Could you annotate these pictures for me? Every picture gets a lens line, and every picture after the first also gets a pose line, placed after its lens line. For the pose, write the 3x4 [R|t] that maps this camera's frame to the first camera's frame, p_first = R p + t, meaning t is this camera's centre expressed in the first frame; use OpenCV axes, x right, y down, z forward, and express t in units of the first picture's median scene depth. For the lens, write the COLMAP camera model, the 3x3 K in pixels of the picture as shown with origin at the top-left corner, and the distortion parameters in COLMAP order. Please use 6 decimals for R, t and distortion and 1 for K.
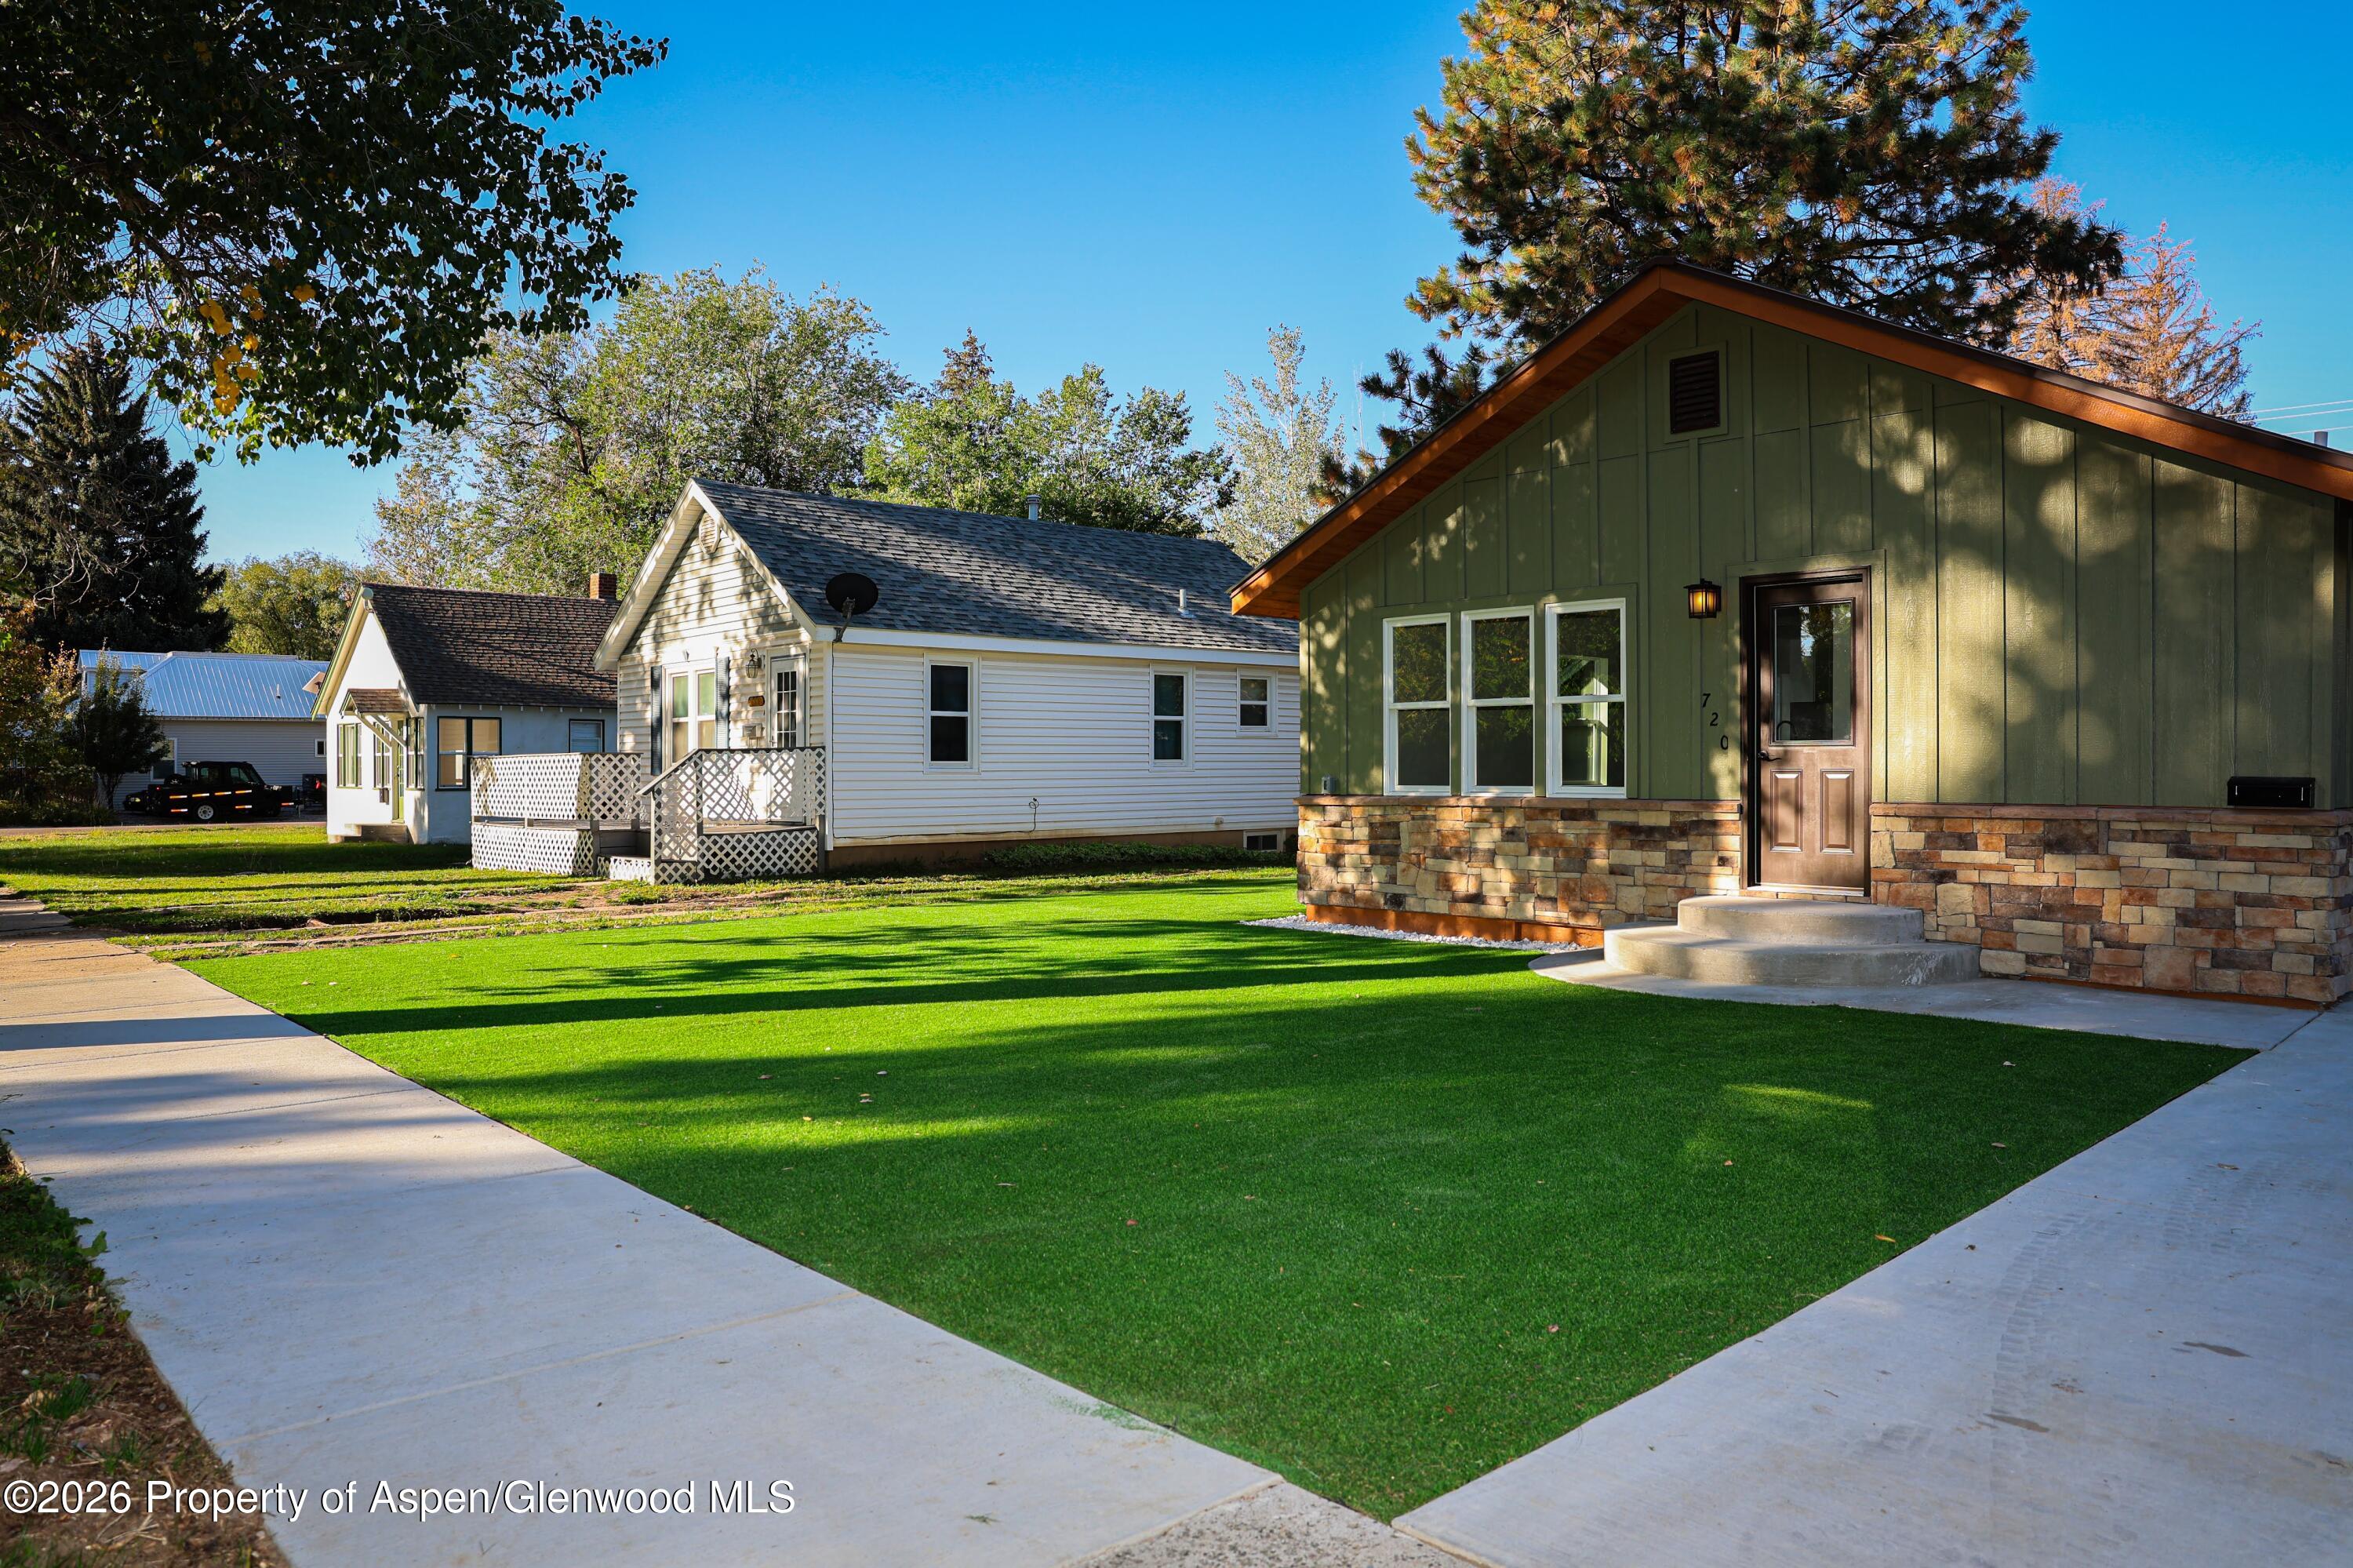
lens RADIAL K [[1533.2, 0, 1176.5], [0, 1533.2, 784.0], [0, 0, 1]] dist [-0.113307, 0.079360]
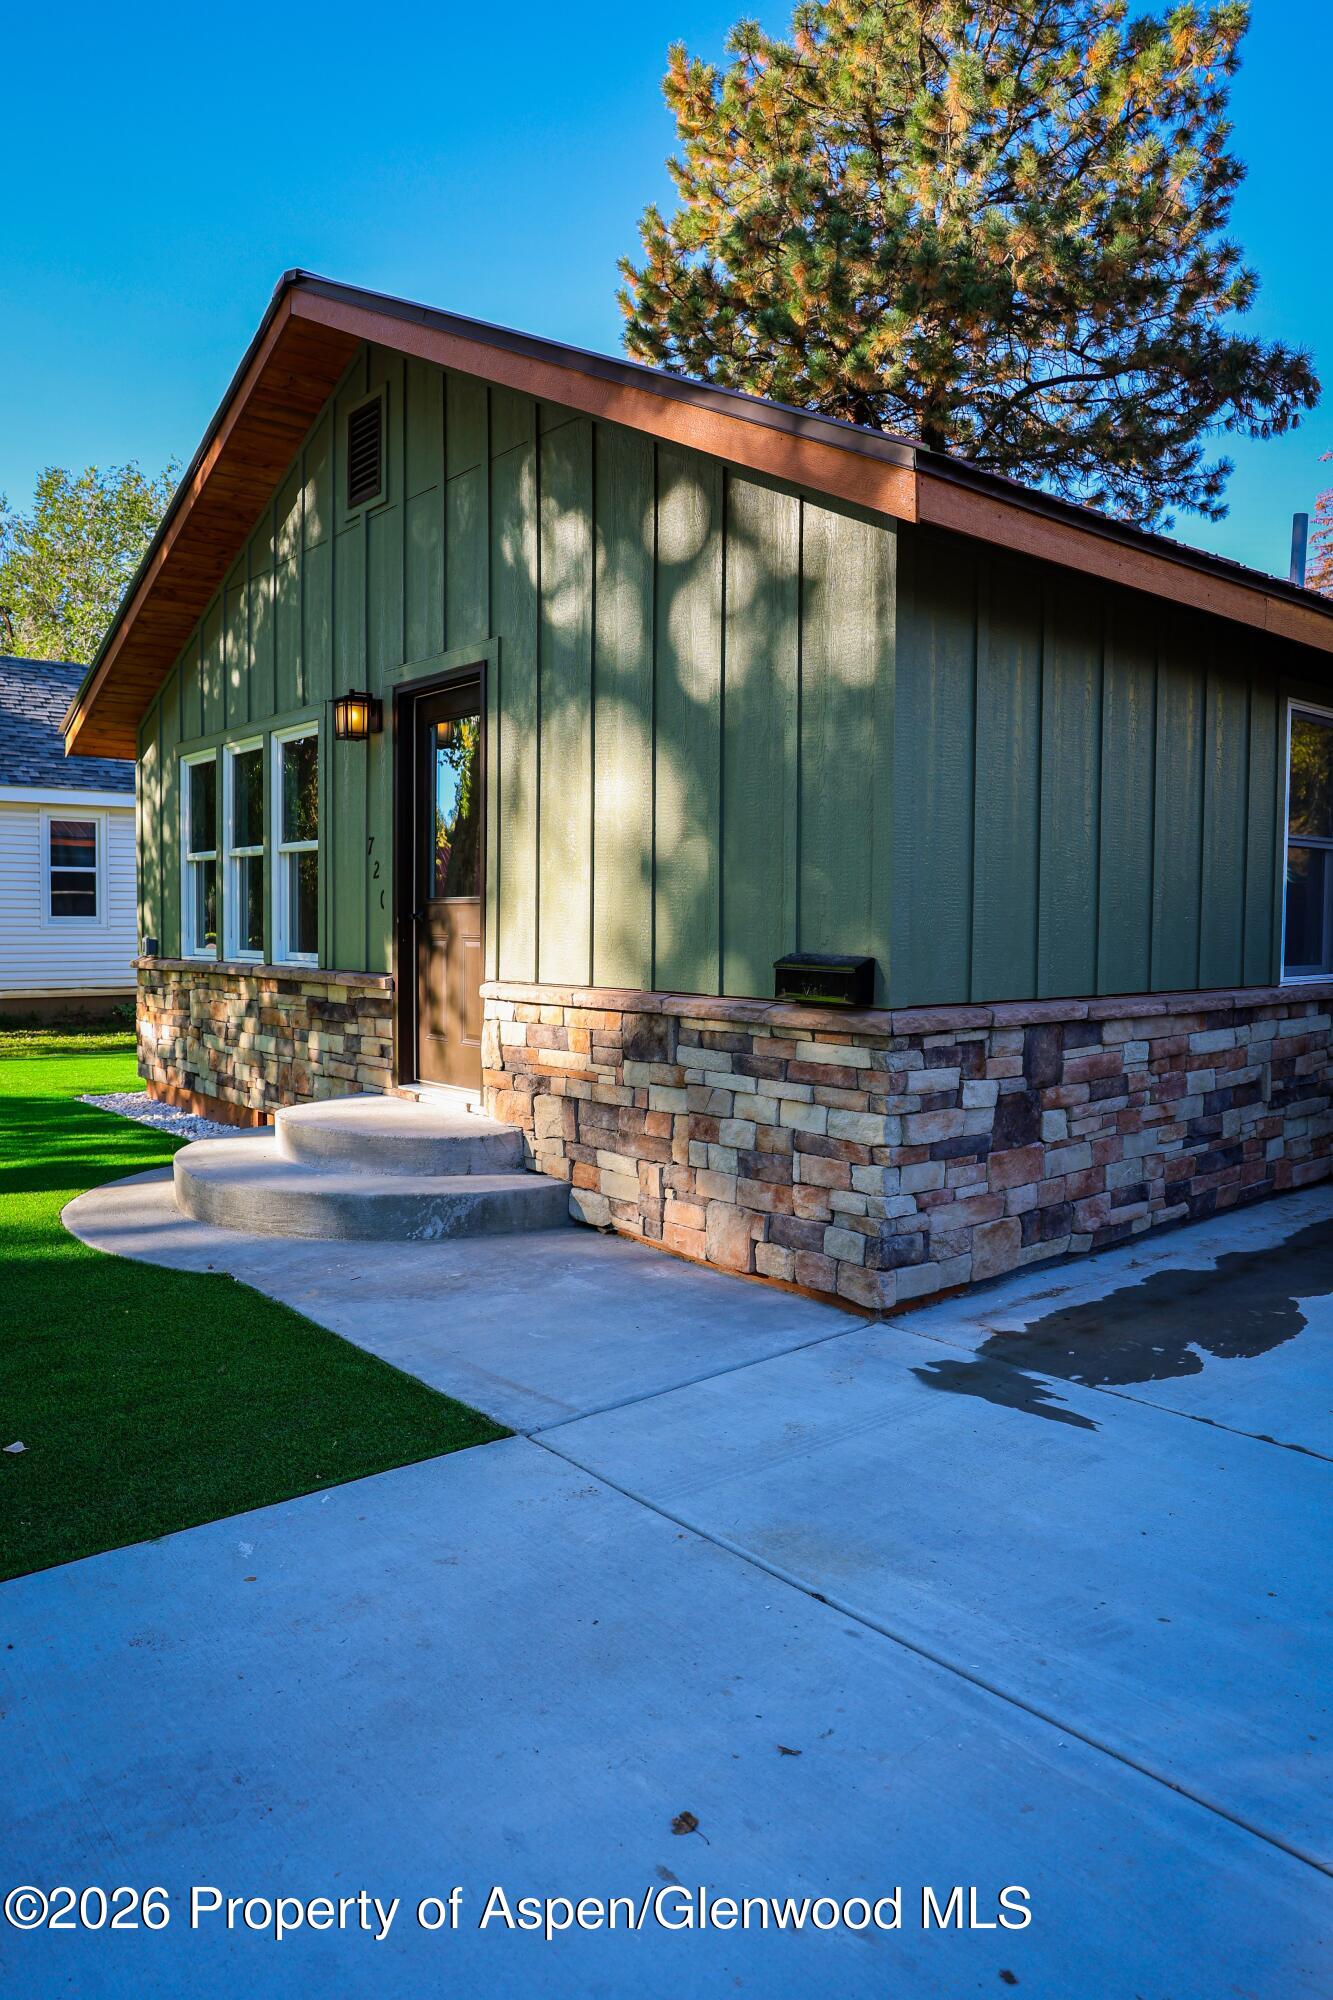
lens RADIAL K [[1303.1, 0, 666.5], [0, 1303.1, 1000.0], [0, 0, 1]] dist [-0.113307, 0.079360]
pose [[0.999166, 0.005903, -0.040394, 0.524570], [-0.003754, 0.998584, 0.053066, -0.011456], [0.040650, -0.052870, 0.997774, 0.325636]]
